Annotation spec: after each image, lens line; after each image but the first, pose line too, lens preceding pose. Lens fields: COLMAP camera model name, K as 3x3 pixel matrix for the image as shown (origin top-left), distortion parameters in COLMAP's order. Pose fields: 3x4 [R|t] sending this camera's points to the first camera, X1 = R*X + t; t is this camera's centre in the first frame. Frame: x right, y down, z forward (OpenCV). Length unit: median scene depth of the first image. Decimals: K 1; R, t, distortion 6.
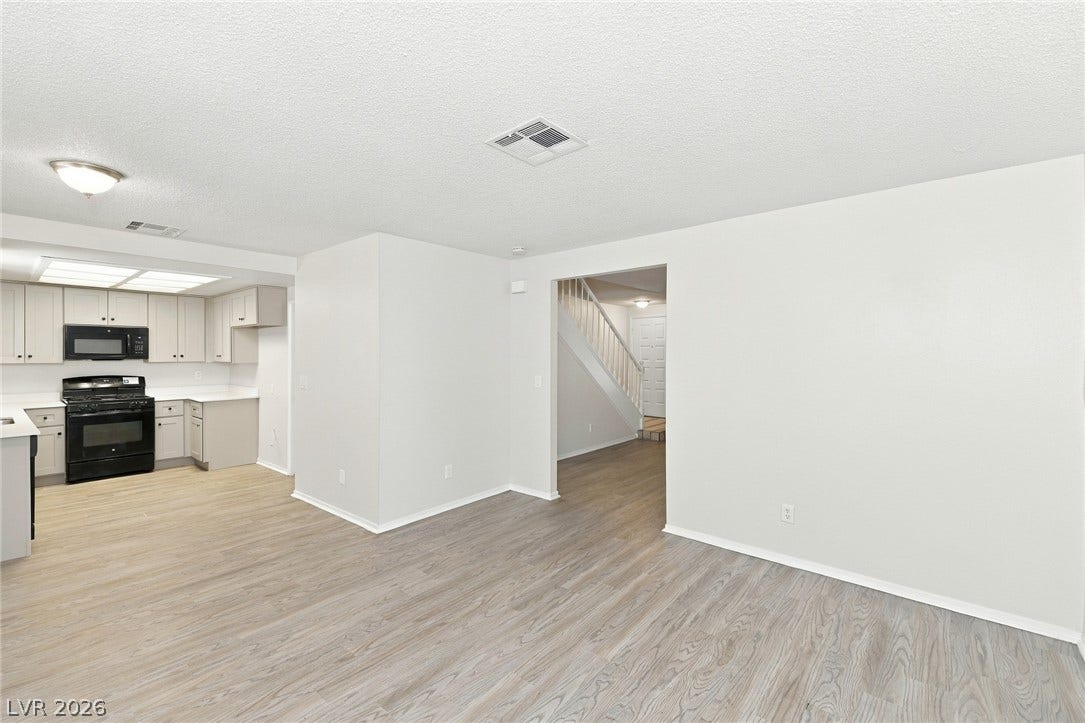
lens RADIAL K [[469.9, 0, 542.5], [0, 469.9, 361.5], [0, 0, 1]] dist [0.037908, -0.000460]
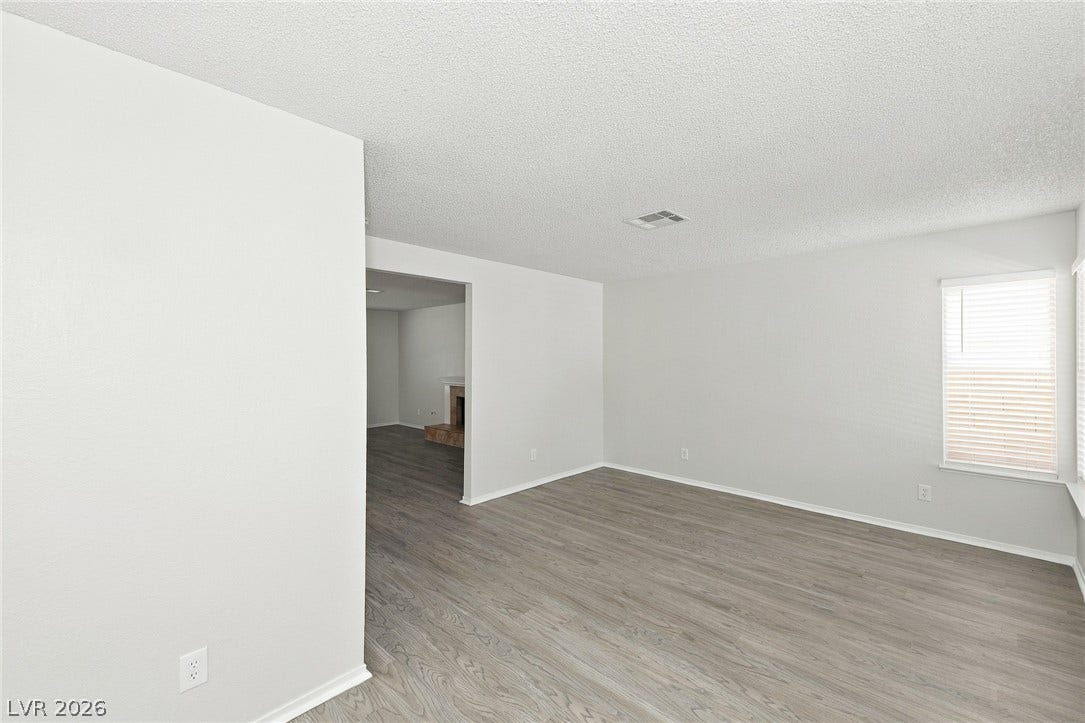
lens RADIAL K [[427.4, 0, 555.9], [0, 427.4, 359.3], [0, 0, 1]] dist [0.037136, -0.000142]
pose [[0.053802, 0.004856, 0.998540, -1.125935], [0.018189, 0.999817, -0.005842, -0.001672], [-0.998386, 0.018477, 0.053704, 0.989719]]
